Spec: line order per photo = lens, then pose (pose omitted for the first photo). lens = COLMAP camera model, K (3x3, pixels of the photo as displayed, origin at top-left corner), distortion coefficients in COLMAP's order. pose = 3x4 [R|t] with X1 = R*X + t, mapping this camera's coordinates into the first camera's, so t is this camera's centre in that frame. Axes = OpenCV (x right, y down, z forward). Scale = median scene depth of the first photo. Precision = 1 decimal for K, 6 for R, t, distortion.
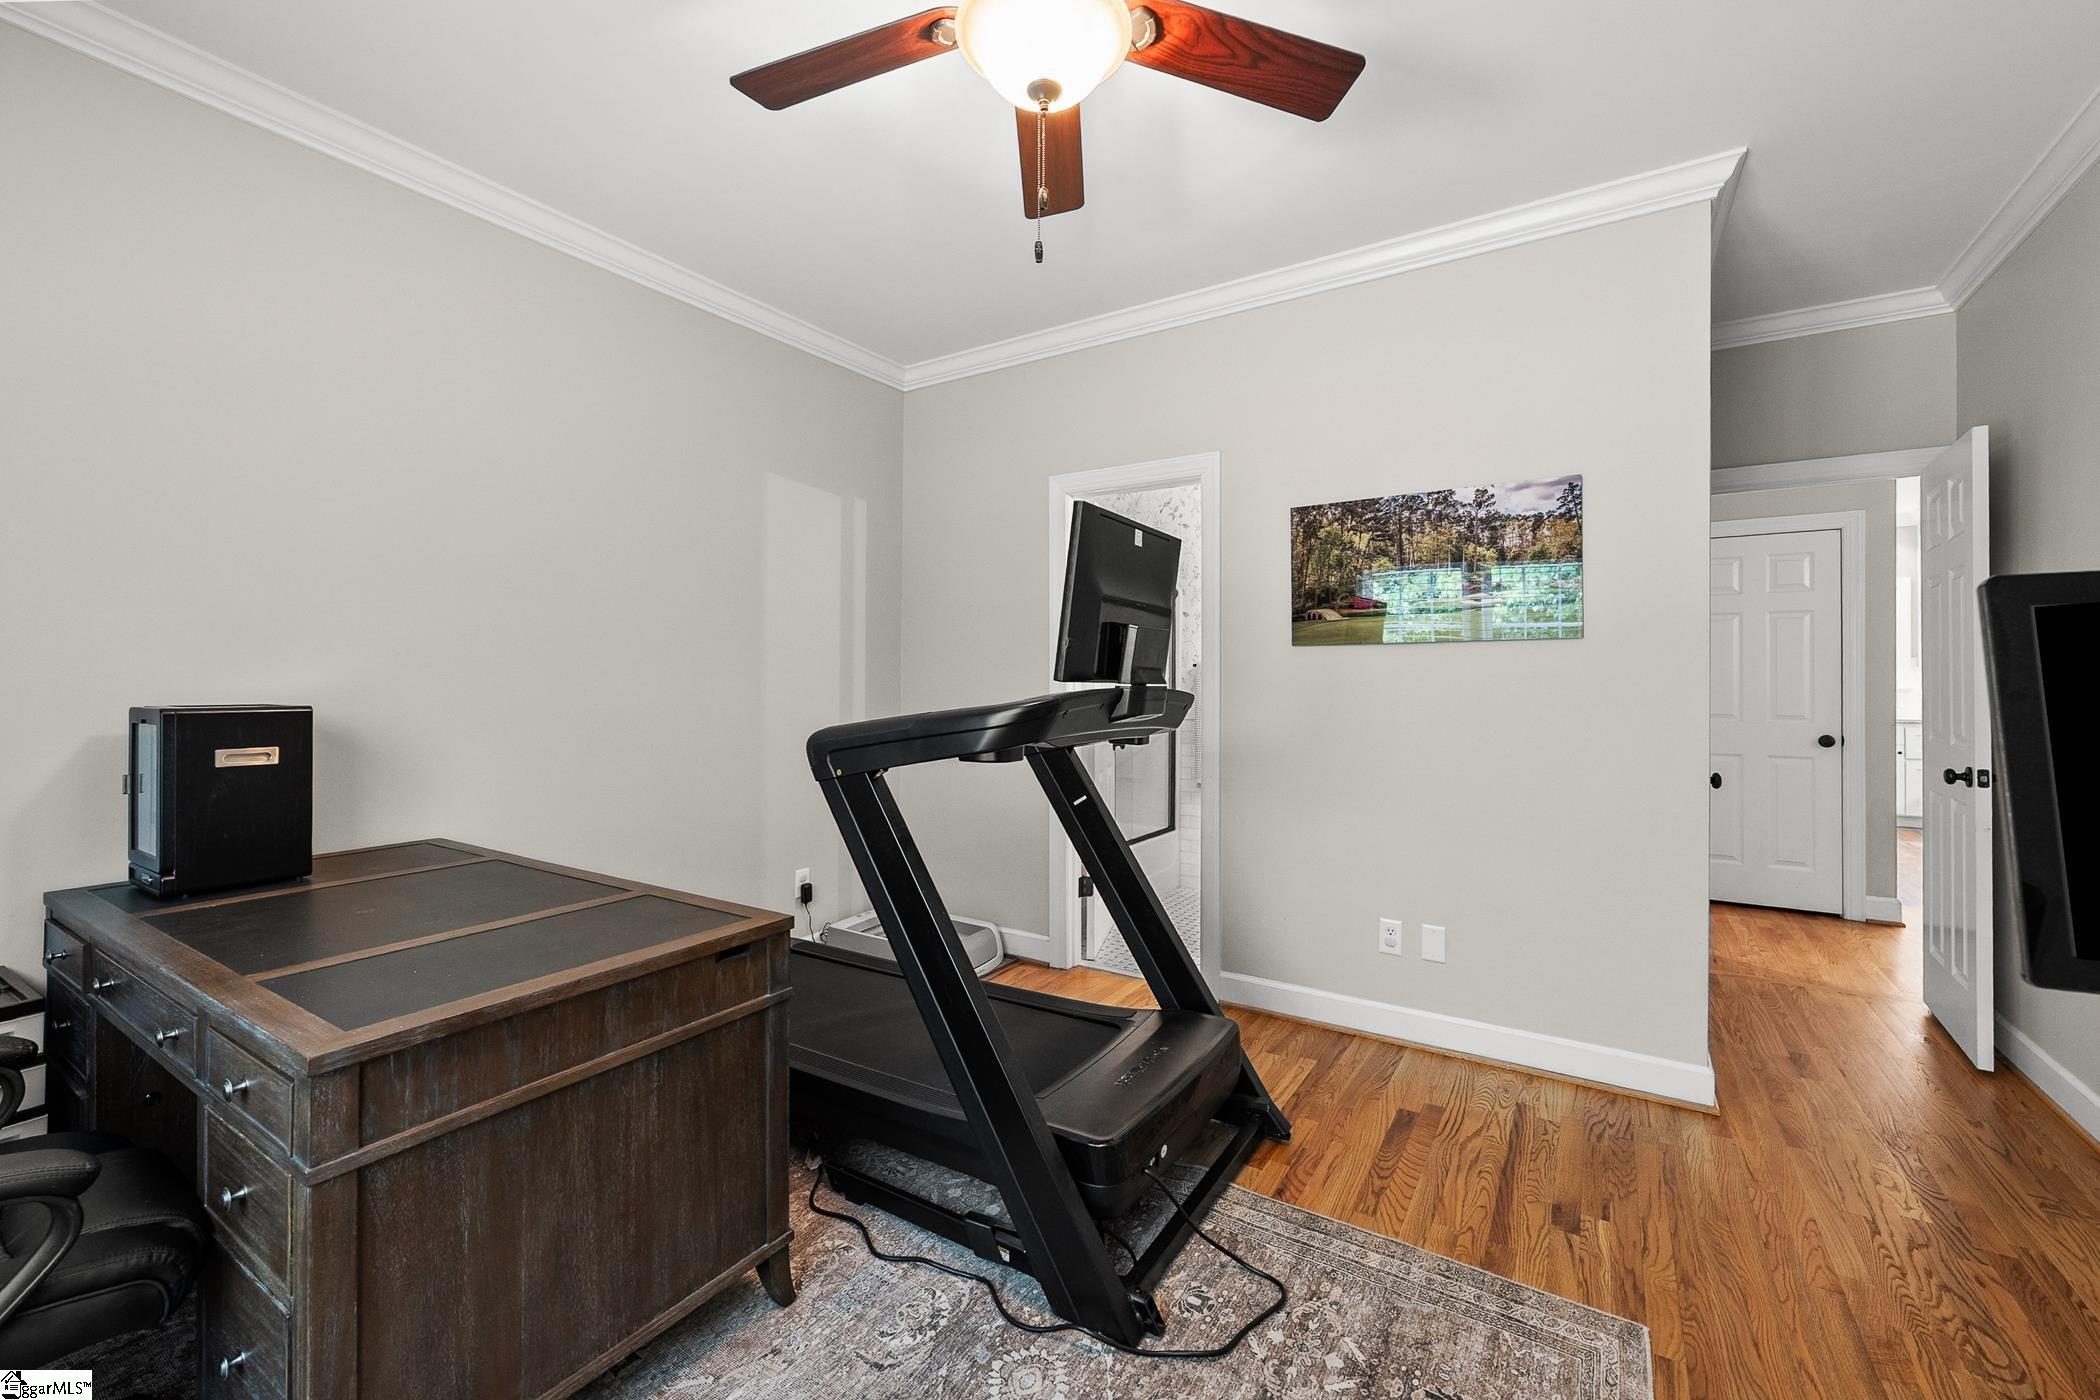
lens RADIAL K [[847.4, 0, 1061.2], [0, 847.4, 685.2], [0, 0, 1]] dist [0.002301, 0.000591]
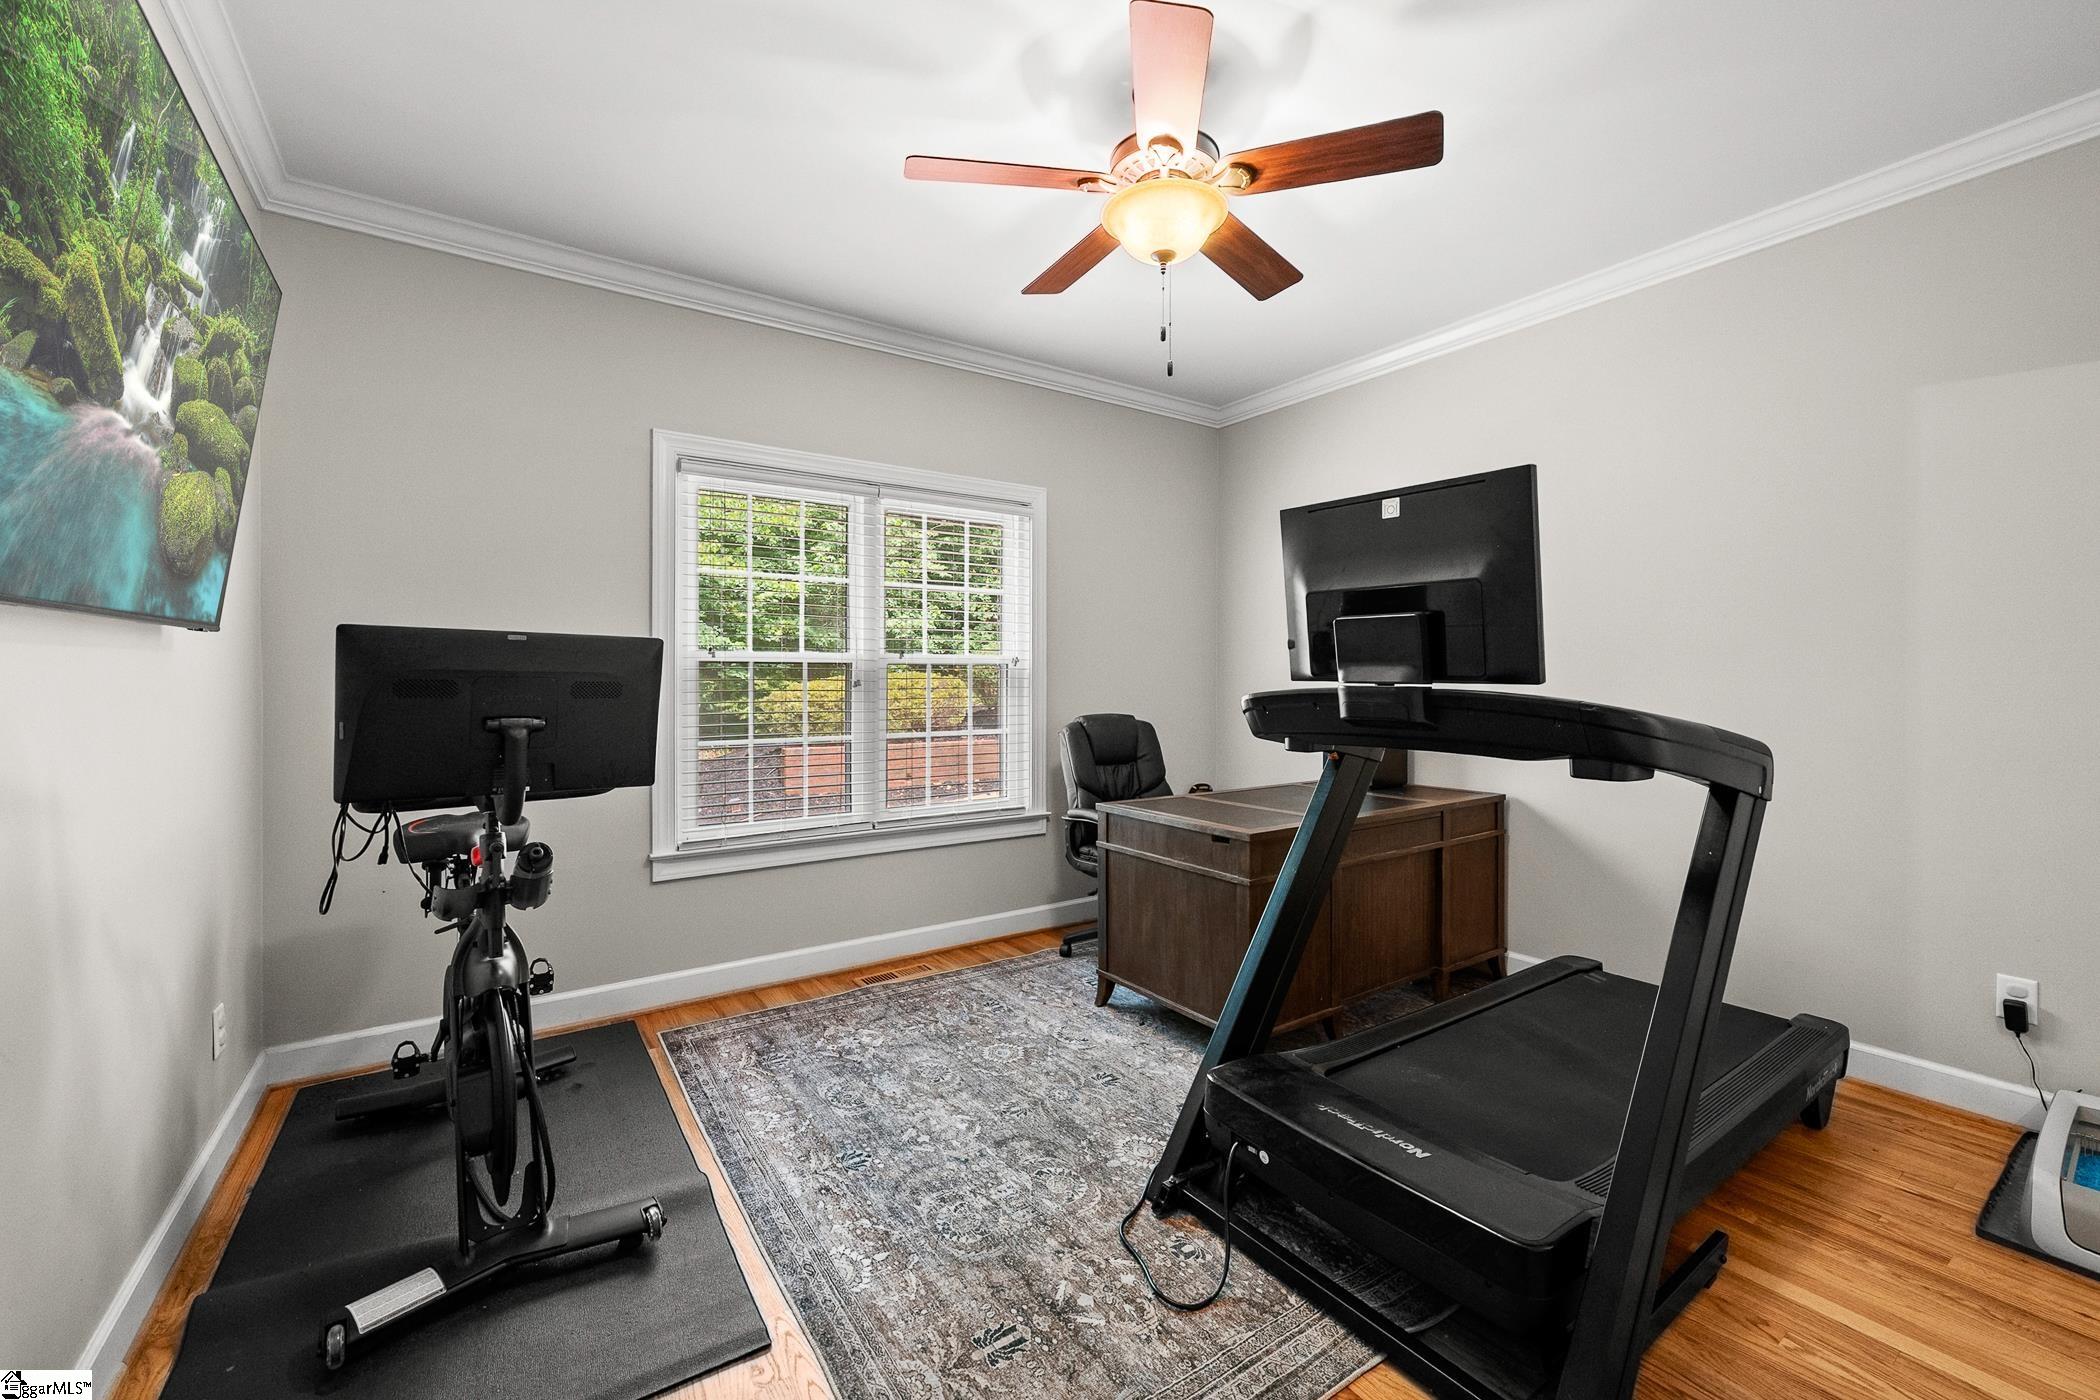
lens RADIAL K [[847.4, 0, 1055.3], [0, 847.4, 686.8], [0, 0, 1]] dist [0.002301, 0.000591]
pose [[-0.386578, 0.004128, -0.922248, 1.306873], [-0.007593, 0.999942, 0.007658, -0.001697], [0.922226, 0.009963, -0.386524, 1.344120]]
